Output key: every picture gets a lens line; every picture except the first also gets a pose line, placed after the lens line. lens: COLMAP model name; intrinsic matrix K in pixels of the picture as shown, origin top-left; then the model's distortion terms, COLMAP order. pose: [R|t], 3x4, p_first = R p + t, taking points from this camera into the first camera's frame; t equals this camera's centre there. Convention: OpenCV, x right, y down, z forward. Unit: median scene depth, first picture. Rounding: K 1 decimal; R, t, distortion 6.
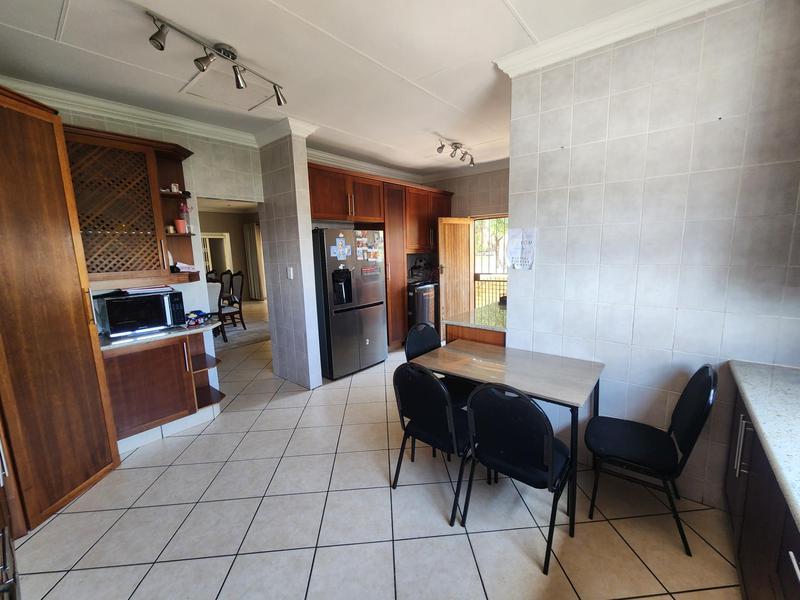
lens RADIAL K [[332.2, 0, 400.9], [0, 332.2, 298.7], [0, 0, 1]] dist [-0.000349, 0.000234]
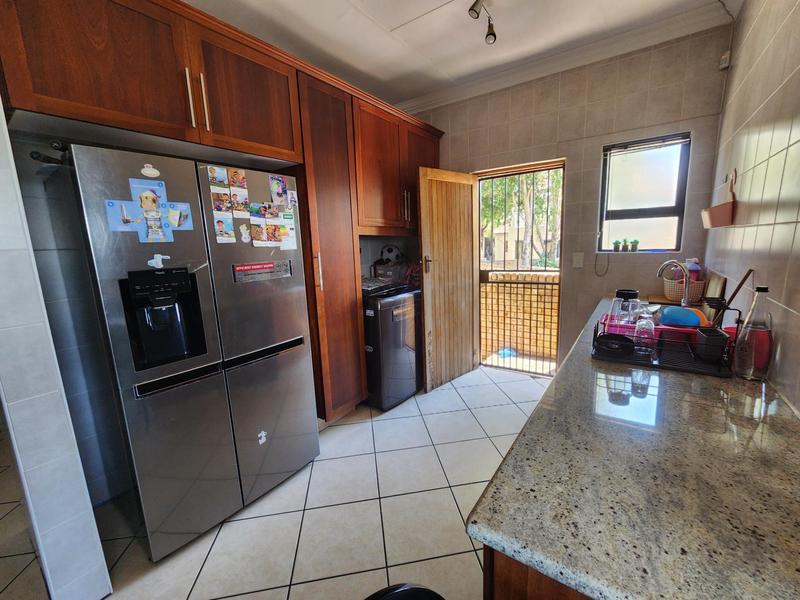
lens RADIAL K [[332.2, 0, 403.8], [0, 332.2, 301.7], [0, 0, 1]] dist [-0.000349, 0.000234]
pose [[0.996749, -0.020903, 0.077806, 0.050759], [0.018942, 0.999486, 0.025854, -0.052216], [-0.078306, -0.024296, 0.996633, 0.565649]]
